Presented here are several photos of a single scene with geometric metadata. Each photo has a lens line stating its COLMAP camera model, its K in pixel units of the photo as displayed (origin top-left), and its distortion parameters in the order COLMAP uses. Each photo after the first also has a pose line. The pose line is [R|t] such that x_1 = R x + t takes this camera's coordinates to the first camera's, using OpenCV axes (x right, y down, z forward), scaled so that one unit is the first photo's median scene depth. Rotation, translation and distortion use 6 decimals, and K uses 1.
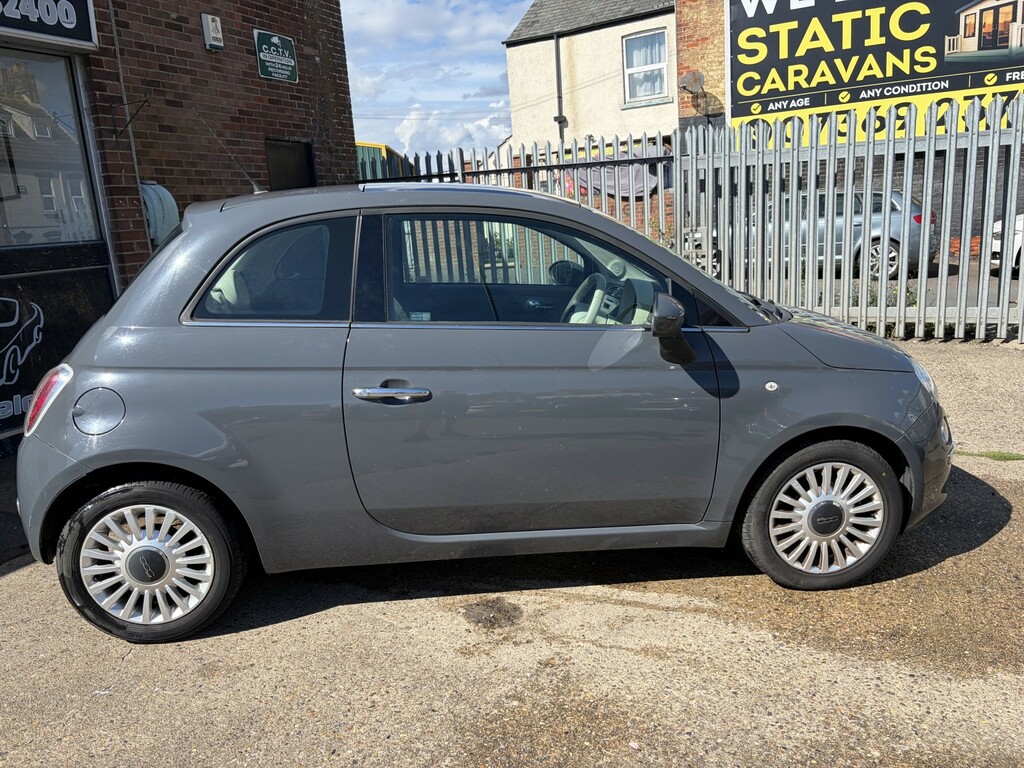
lens RADIAL K [[765.5, 0, 512.0], [0, 765.5, 384.0], [0, 0, 1]] dist [0.043784, -0.057400]
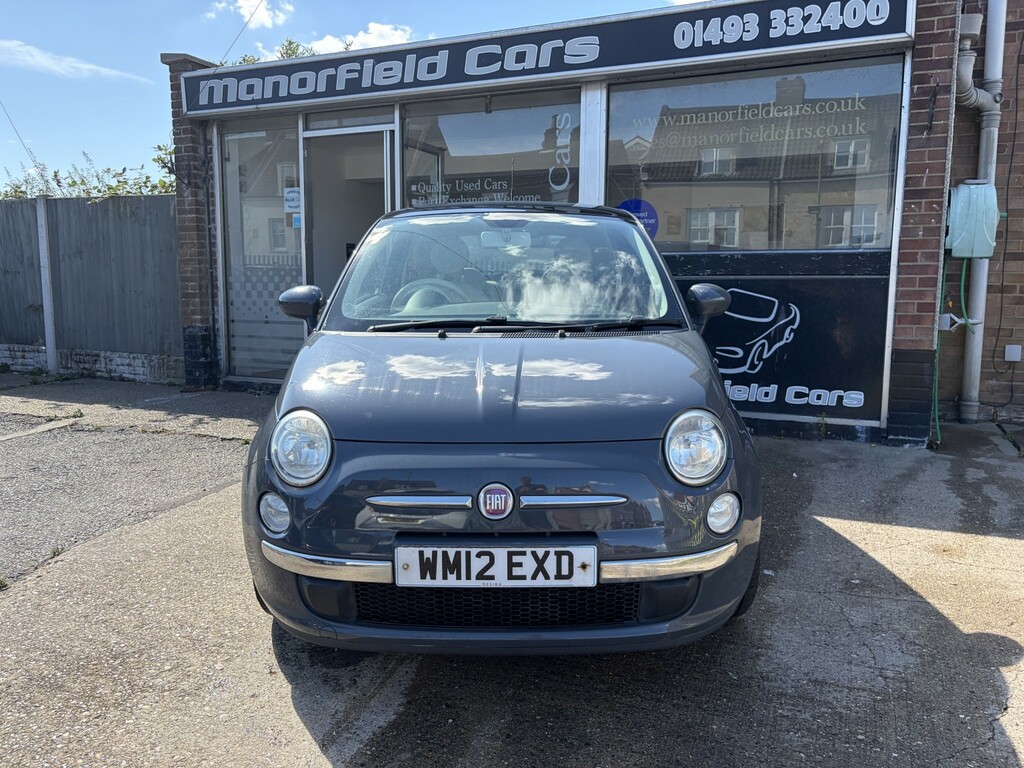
lens RADIAL K [[765.5, 0, 512.0], [0, 765.5, 384.0], [0, 0, 1]] dist [0.043784, -0.057400]
pose [[0.021947, 0.193557, -0.980844, 0.308186], [-0.220170, 0.957930, 0.184109, -0.079303], [0.975215, 0.211911, 0.063639, 0.417239]]
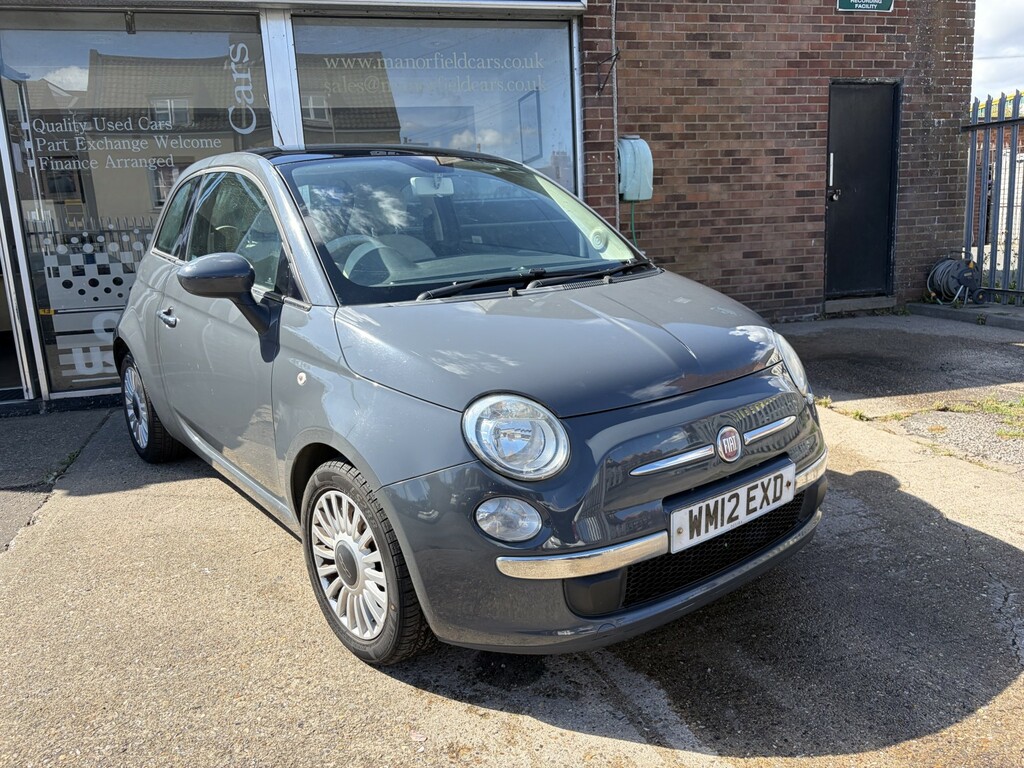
lens RADIAL K [[765.5, 0, 512.0], [0, 765.5, 384.0], [0, 0, 1]] dist [0.043784, -0.057400]
pose [[0.643838, 0.185776, -0.742267, 0.195439], [-0.155670, 0.981593, 0.110647, -0.025496], [0.749159, 0.044310, 0.660906, 0.189521]]
